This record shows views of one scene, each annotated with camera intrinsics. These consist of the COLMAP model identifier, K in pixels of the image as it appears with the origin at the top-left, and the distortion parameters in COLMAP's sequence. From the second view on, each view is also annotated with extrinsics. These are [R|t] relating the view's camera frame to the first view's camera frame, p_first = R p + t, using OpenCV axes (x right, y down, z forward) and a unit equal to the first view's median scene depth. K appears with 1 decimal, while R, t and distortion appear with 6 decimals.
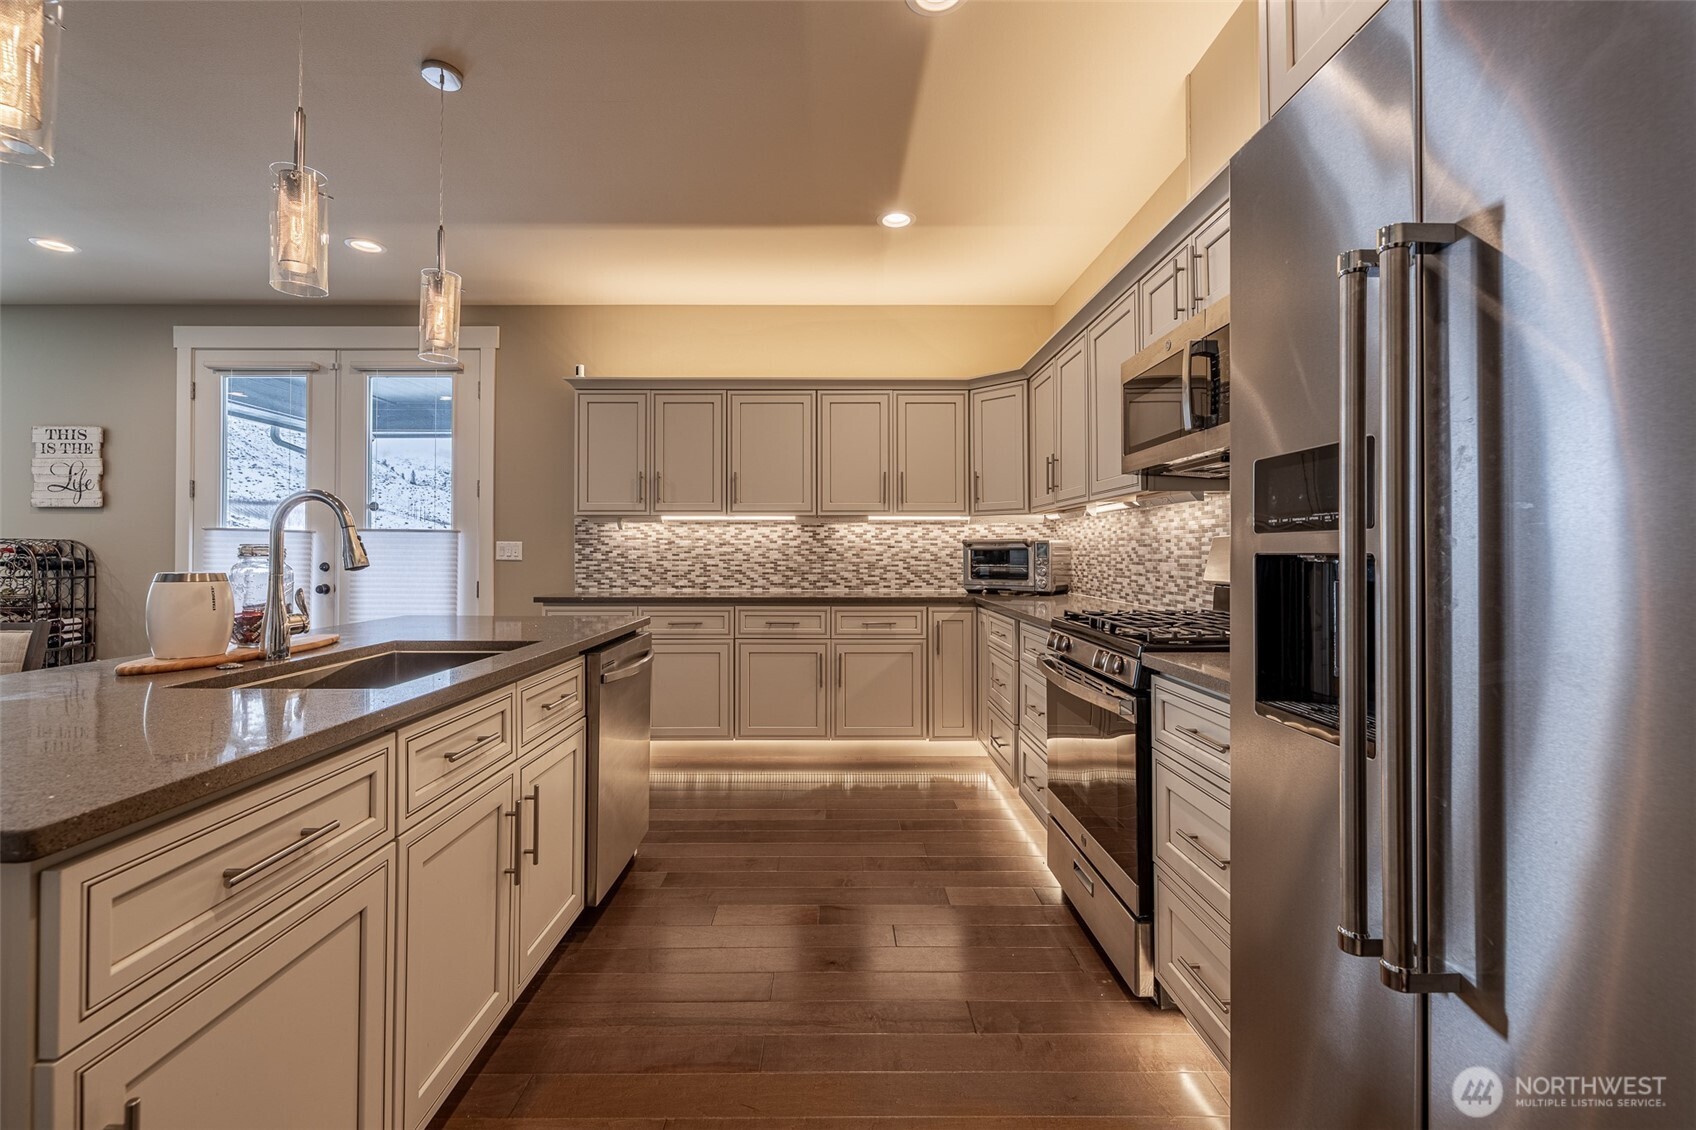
lens RADIAL K [[724.7, 0, 842.0], [0, 724.7, 537.7], [0, 0, 1]] dist [-0.002629, -0.000162]
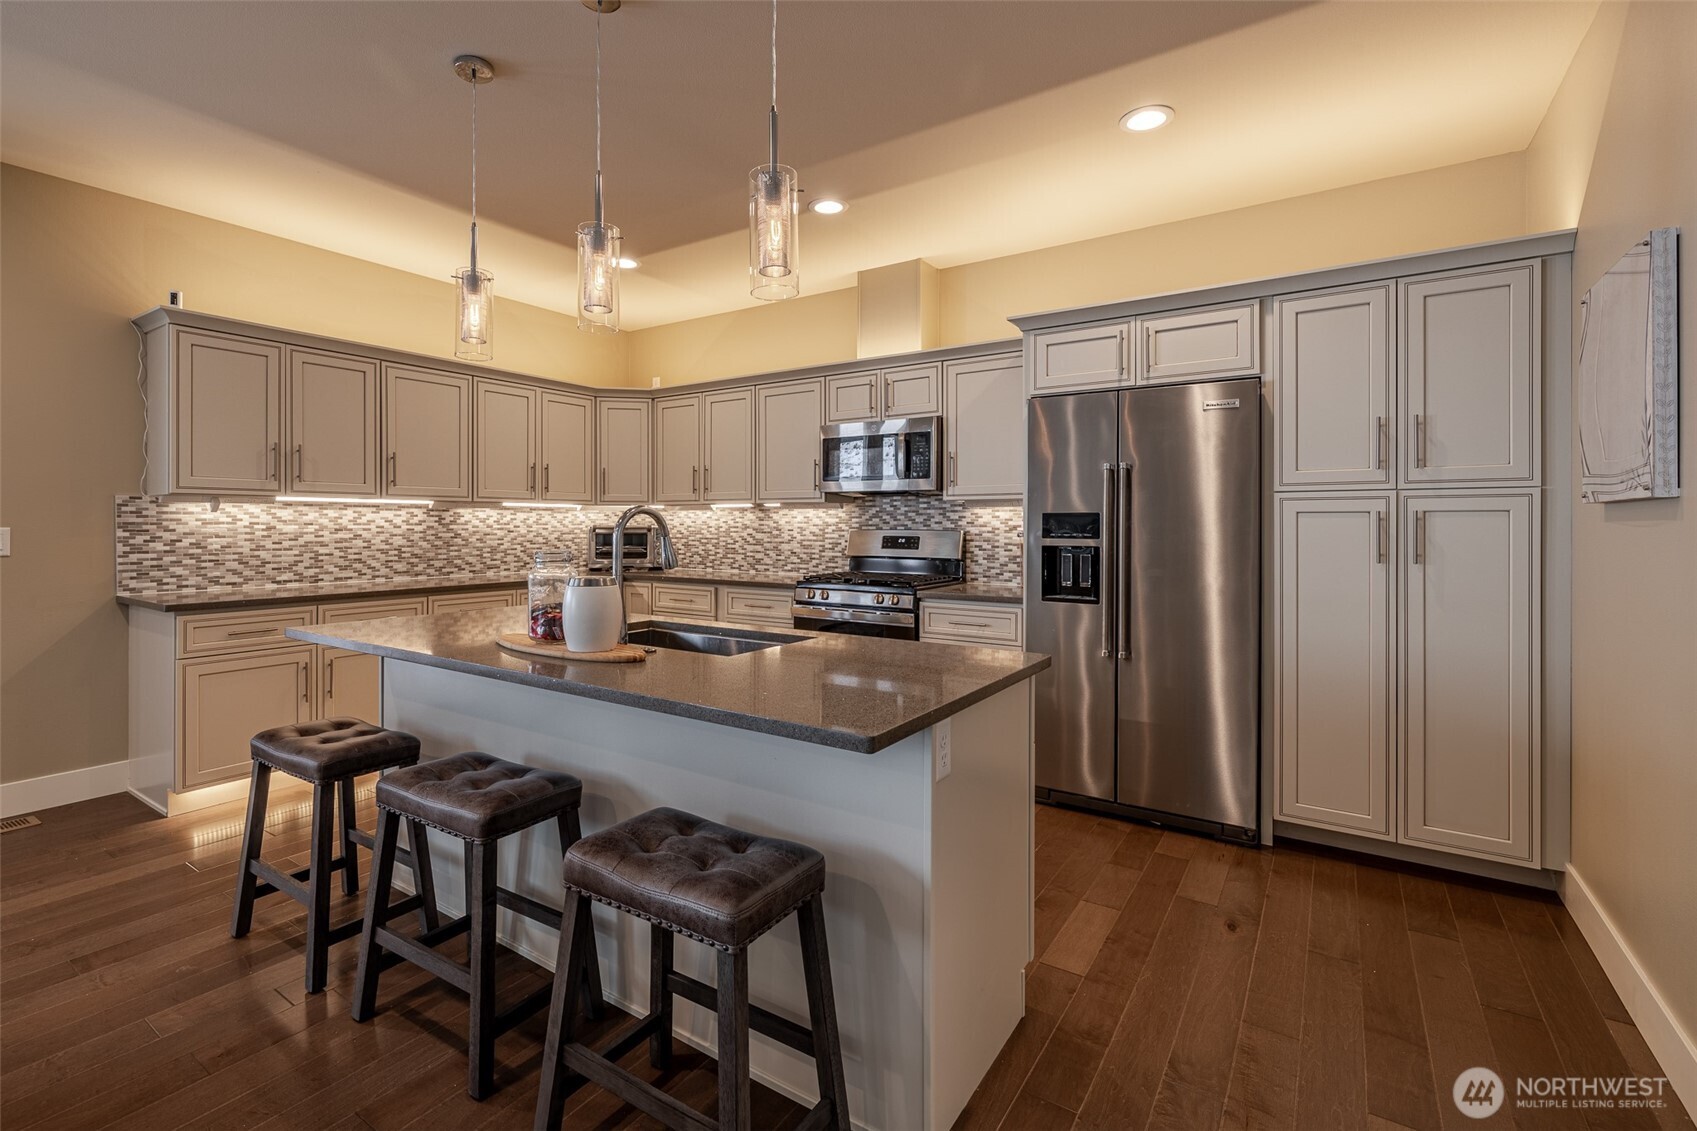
lens RADIAL K [[772.0, 0, 816.0], [0, 772.0, 519.7], [0, 0, 1]] dist [-0.000930, -0.000216]
pose [[0.566976, 0.005762, 0.823714, -0.603373], [-0.019237, 0.999795, 0.006248, -0.019849], [-0.823509, -0.019389, 0.566971, 0.003350]]
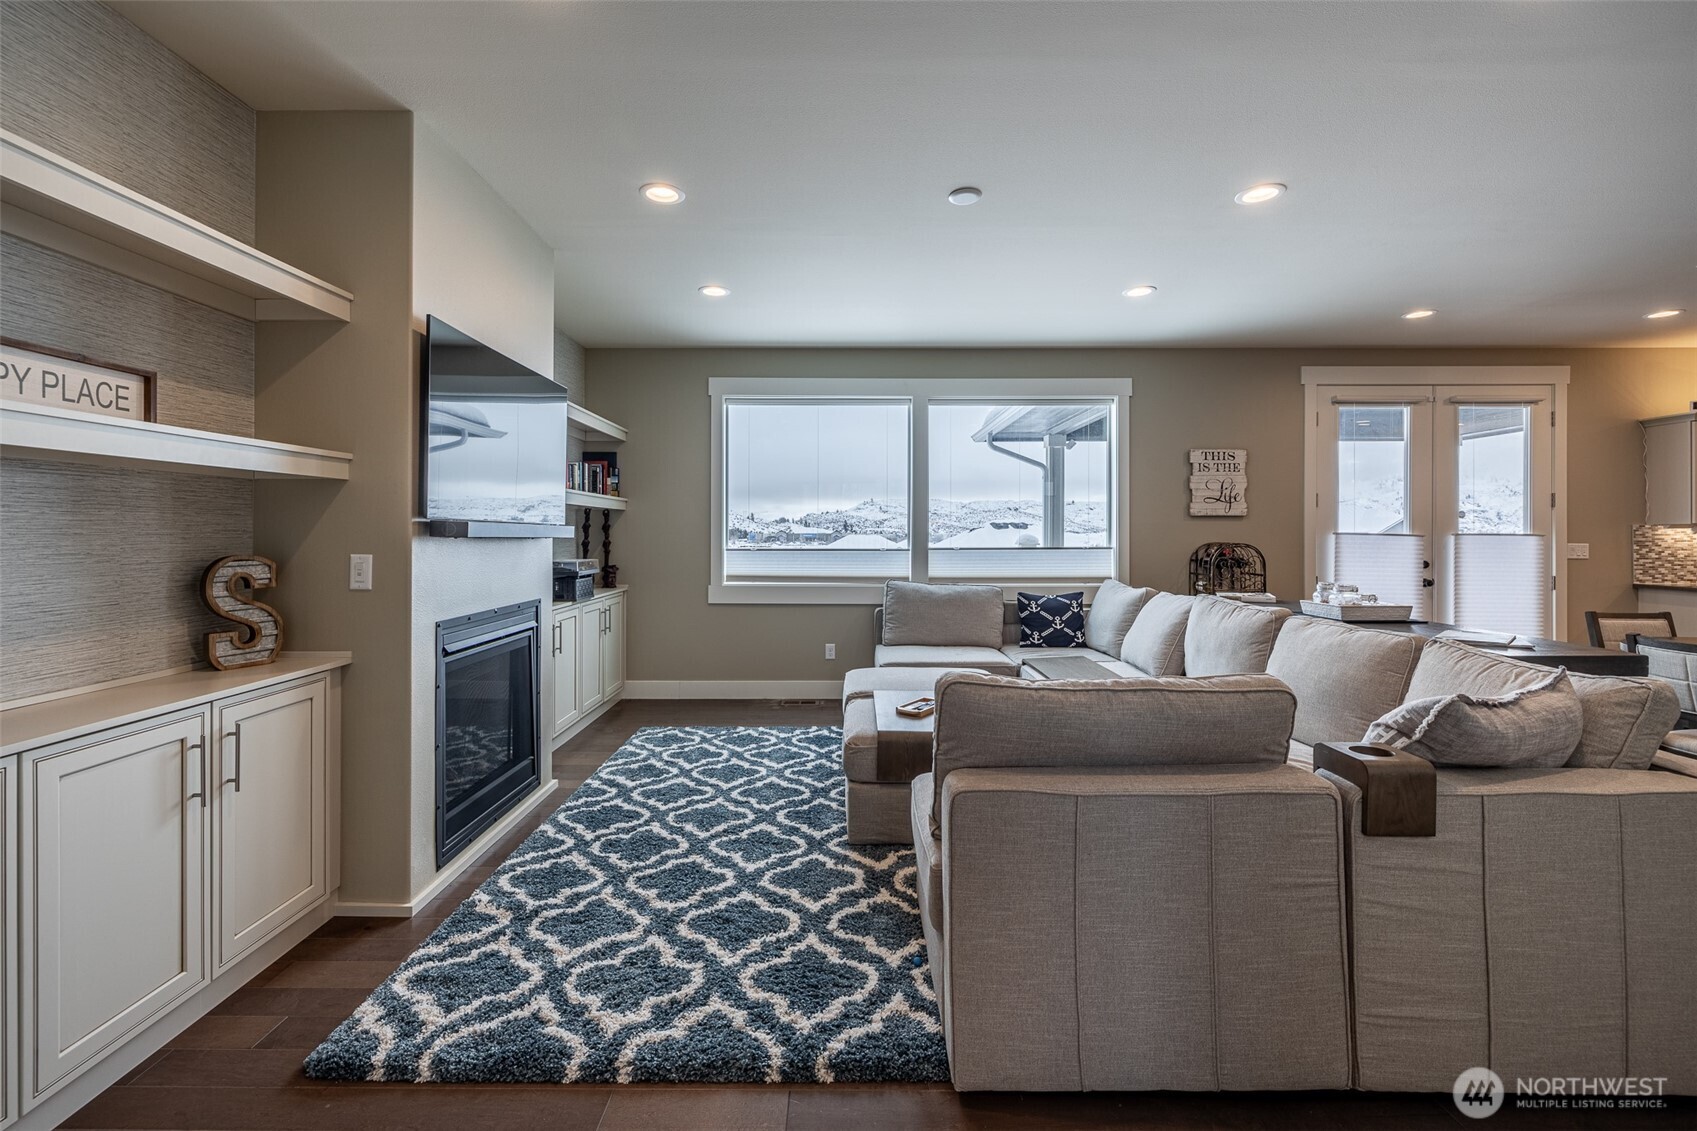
lens RADIAL K [[725.1, 0, 842.5], [0, 725.1, 538.2], [0, 0, 1]] dist [-0.002629, -0.000162]
pose [[0.999919, -0.000807, -0.012678, -1.682009], [0.001082, 0.999765, 0.021642, -0.031288], [0.012658, -0.021654, 0.999685, -0.230825]]
